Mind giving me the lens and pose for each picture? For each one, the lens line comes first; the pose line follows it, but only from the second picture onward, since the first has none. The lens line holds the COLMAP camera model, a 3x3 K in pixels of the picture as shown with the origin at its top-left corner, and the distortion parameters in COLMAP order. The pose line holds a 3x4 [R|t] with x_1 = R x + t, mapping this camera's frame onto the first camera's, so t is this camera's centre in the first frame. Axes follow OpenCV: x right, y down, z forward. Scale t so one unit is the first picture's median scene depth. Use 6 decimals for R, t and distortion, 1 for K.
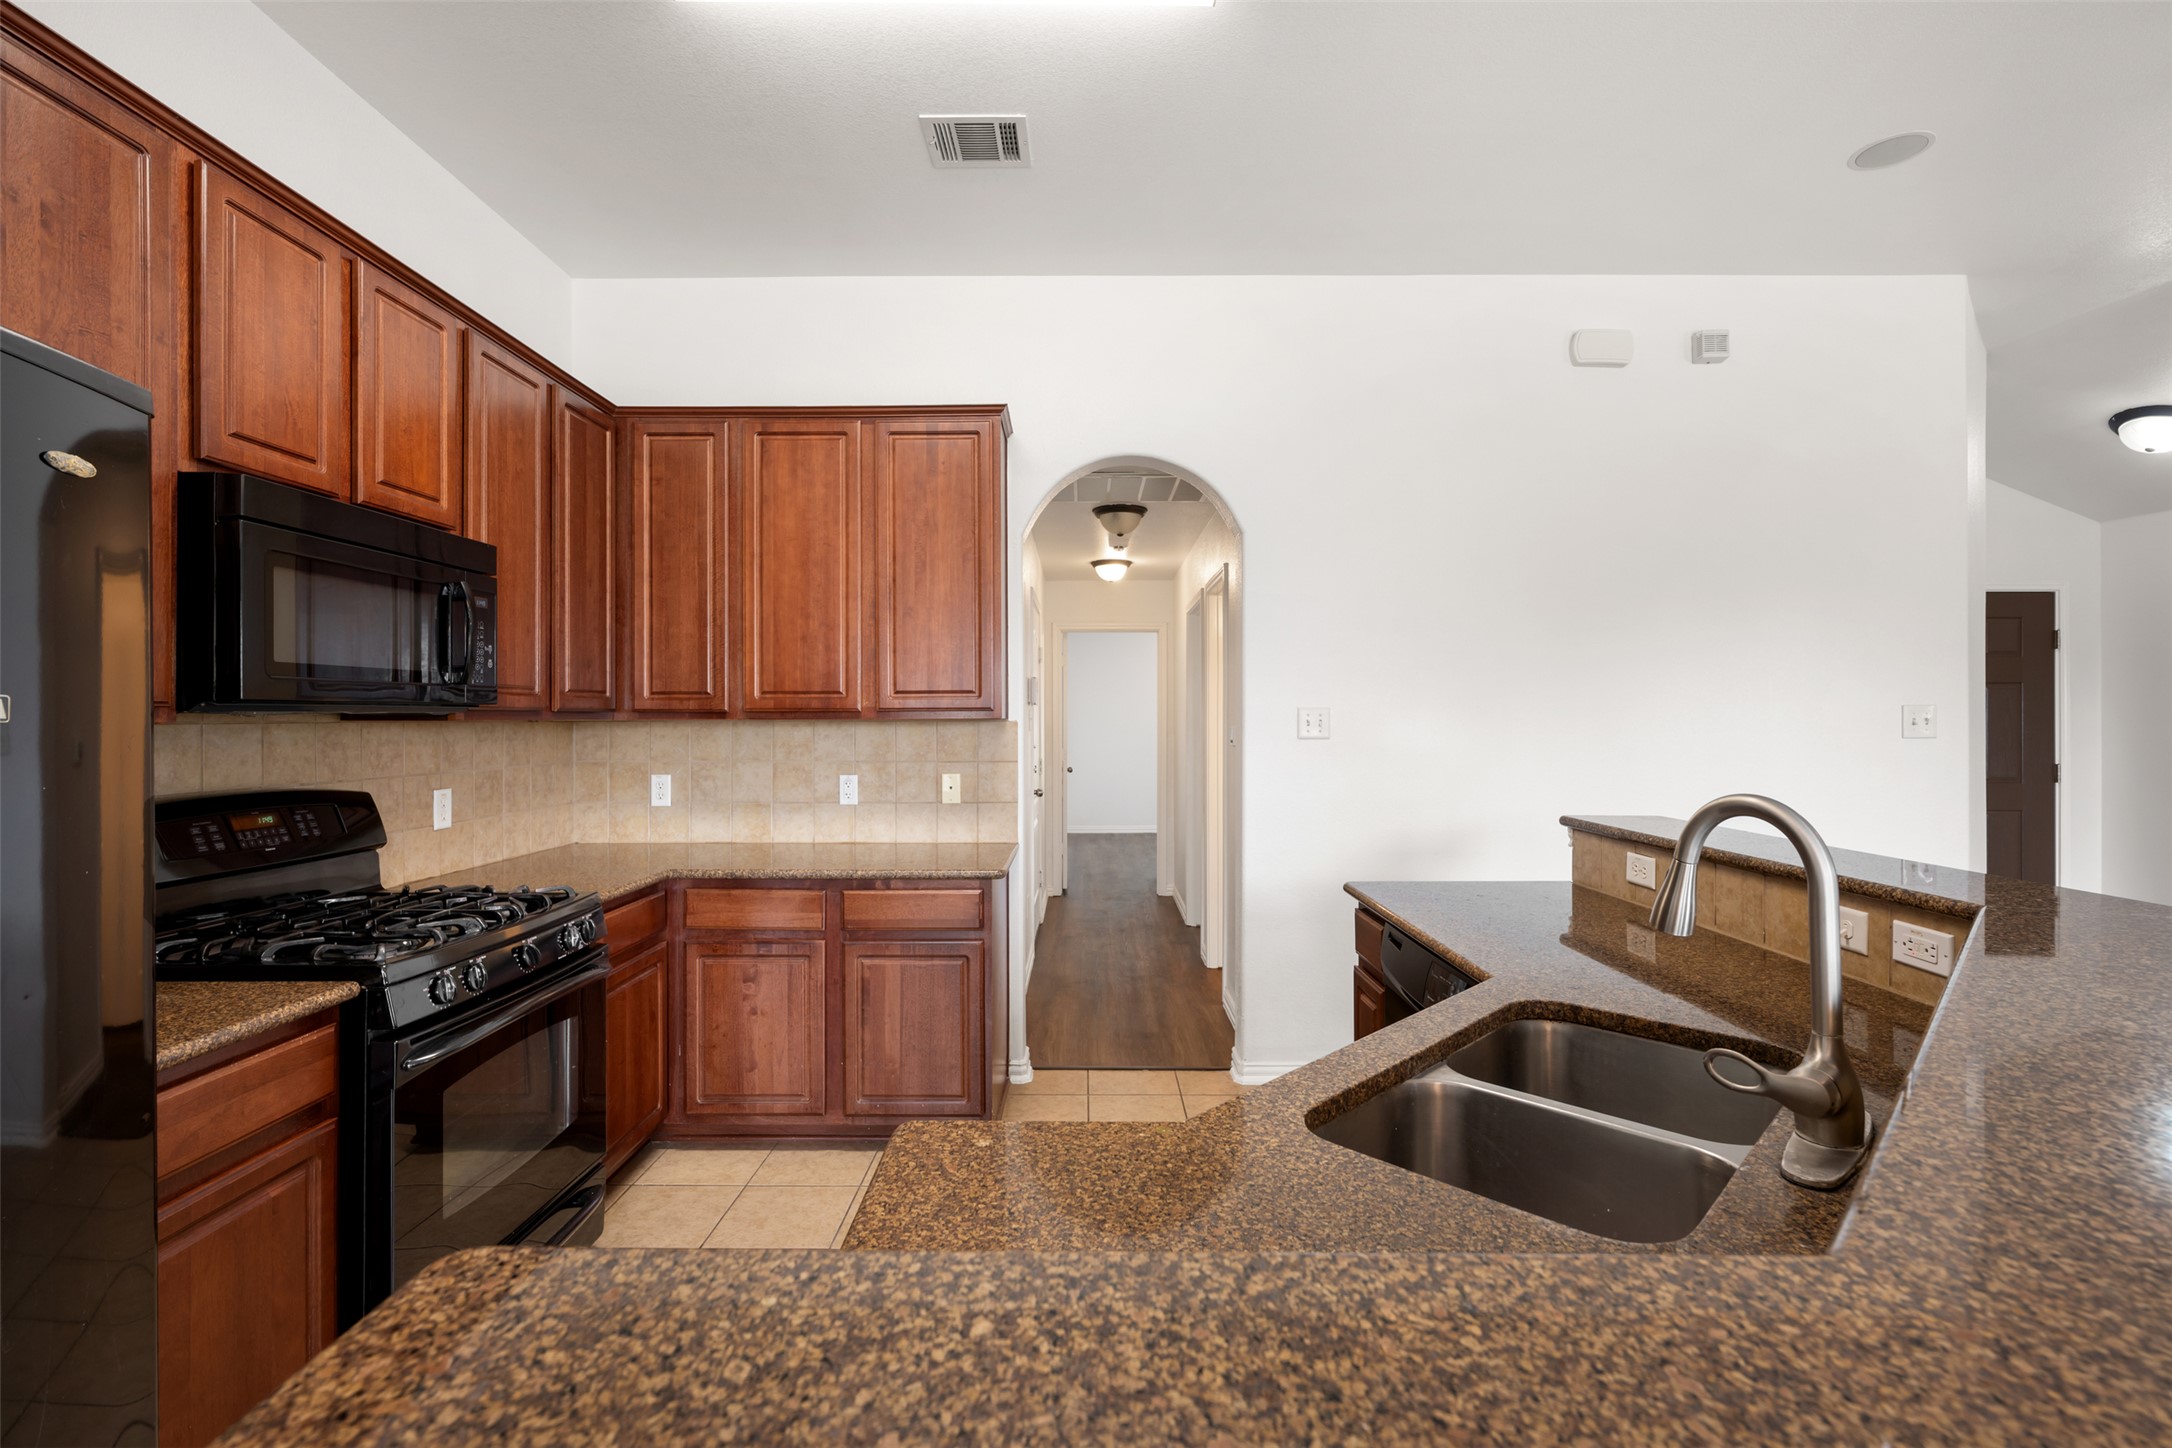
lens RADIAL K [[955.1, 0, 1071.0], [0, 955.1, 704.0], [0, 0, 1]] dist [-0.013568, -0.000756]
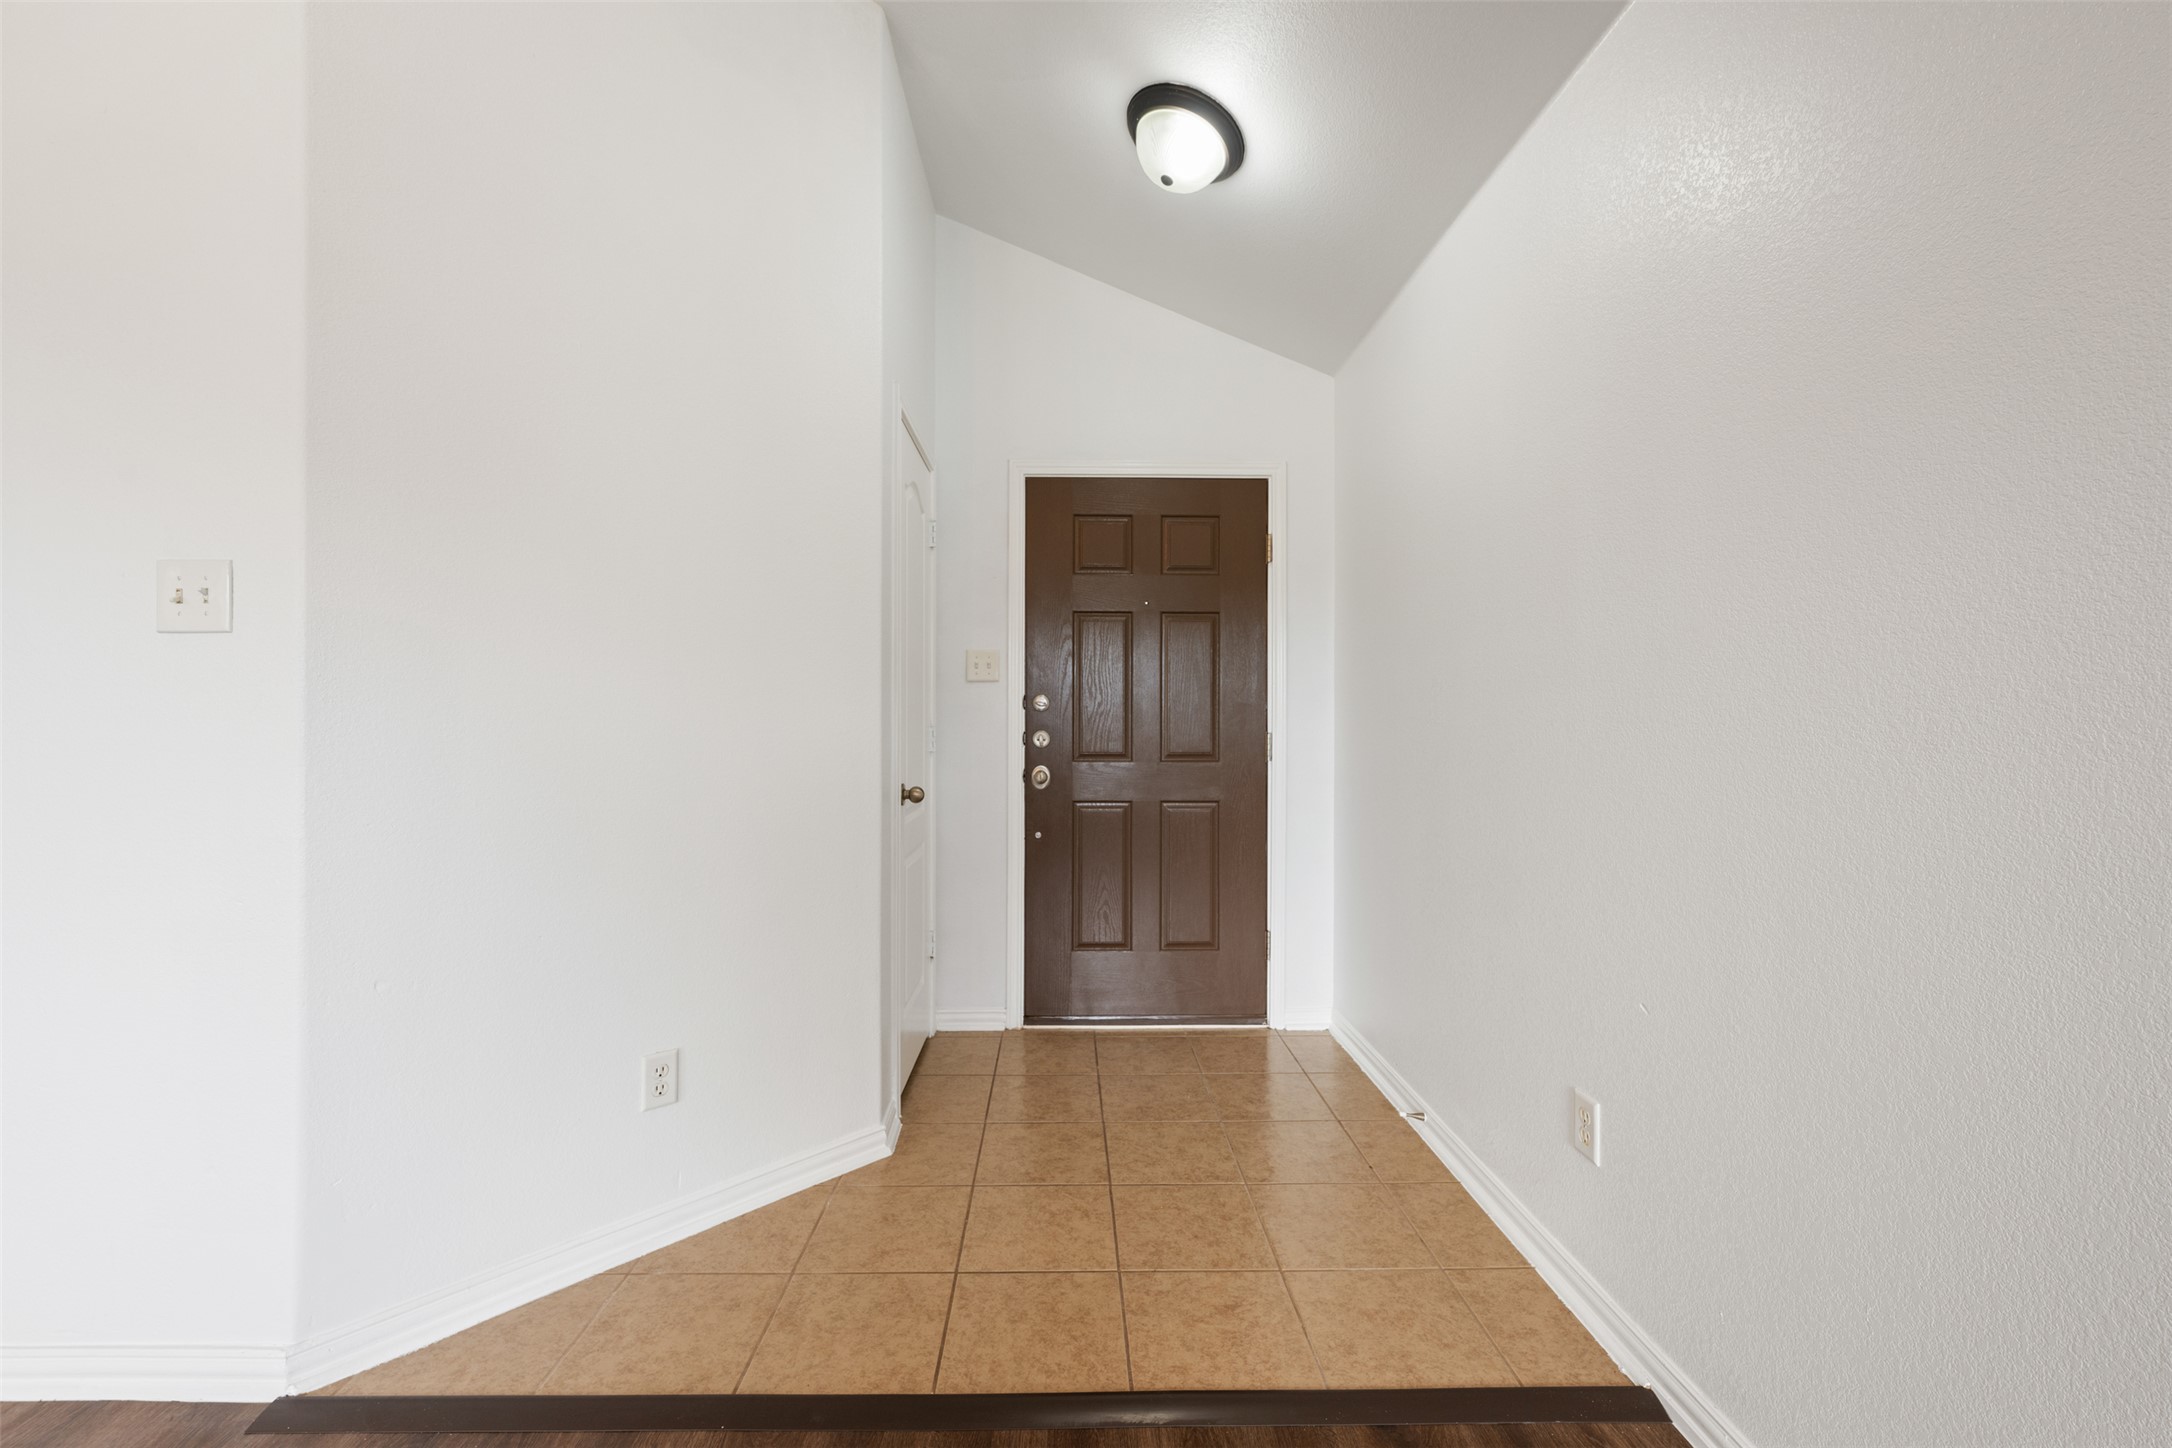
lens RADIAL K [[866.8, 0, 1079.5], [0, 866.8, 726.7], [0, 0, 1]] dist [-0.002291, 0.001645]
pose [[0.999562, 0.003258, 0.029426, 1.376309], [-0.003711, 0.999875, 0.015355, 0.076034], [-0.029372, -0.015458, 0.999449, 0.589171]]
